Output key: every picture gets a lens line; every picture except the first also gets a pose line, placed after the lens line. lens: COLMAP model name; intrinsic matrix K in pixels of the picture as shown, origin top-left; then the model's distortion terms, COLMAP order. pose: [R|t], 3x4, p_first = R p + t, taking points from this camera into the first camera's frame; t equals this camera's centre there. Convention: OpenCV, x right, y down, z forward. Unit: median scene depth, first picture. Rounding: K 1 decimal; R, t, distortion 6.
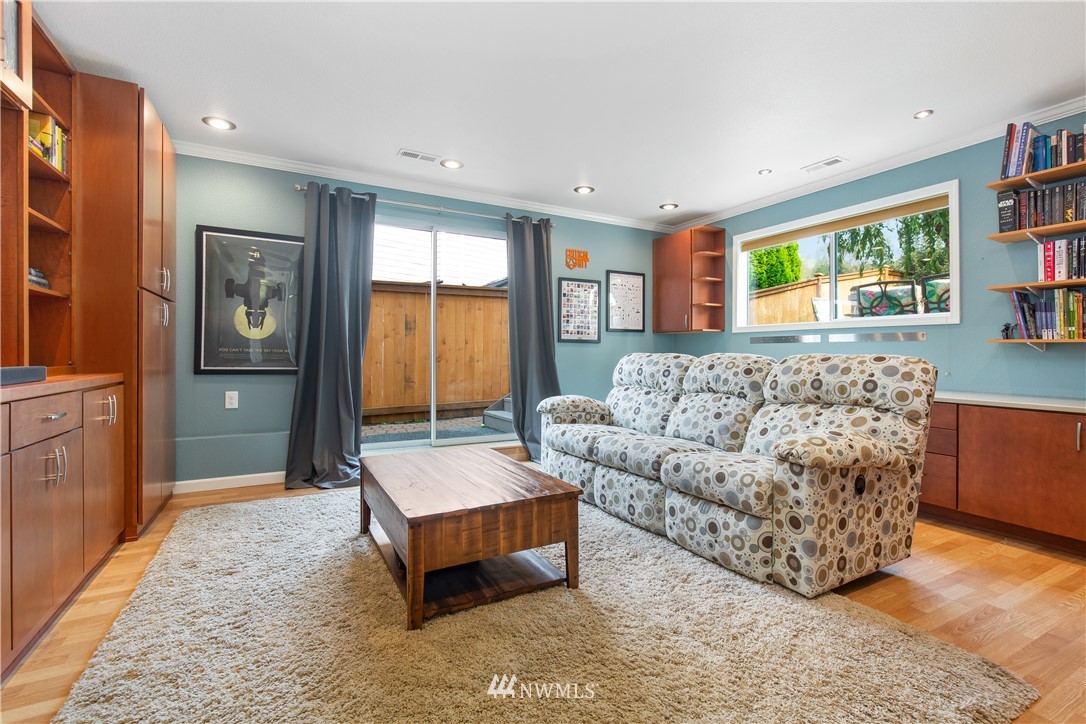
lens RADIAL K [[493.7, 0, 547.8], [0, 493.7, 355.3], [0, 0, 1]] dist [0.010884, -0.001061]
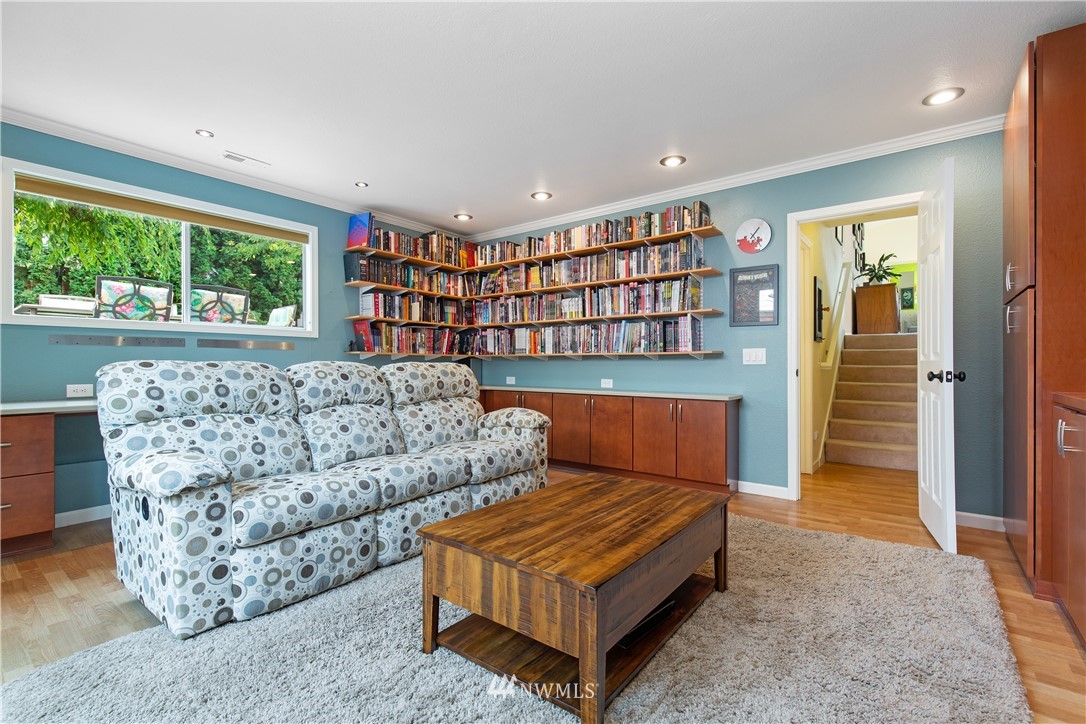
lens RADIAL K [[493.7, 0, 548.0], [0, 493.7, 364.3], [0, 0, 1]] dist [0.010884, -0.001061]
pose [[-0.402790, -0.010366, 0.915234, -0.701457], [-0.004155, 0.999946, 0.009497, -0.010216], [-0.915283, 0.000023, -0.402811, 1.096338]]
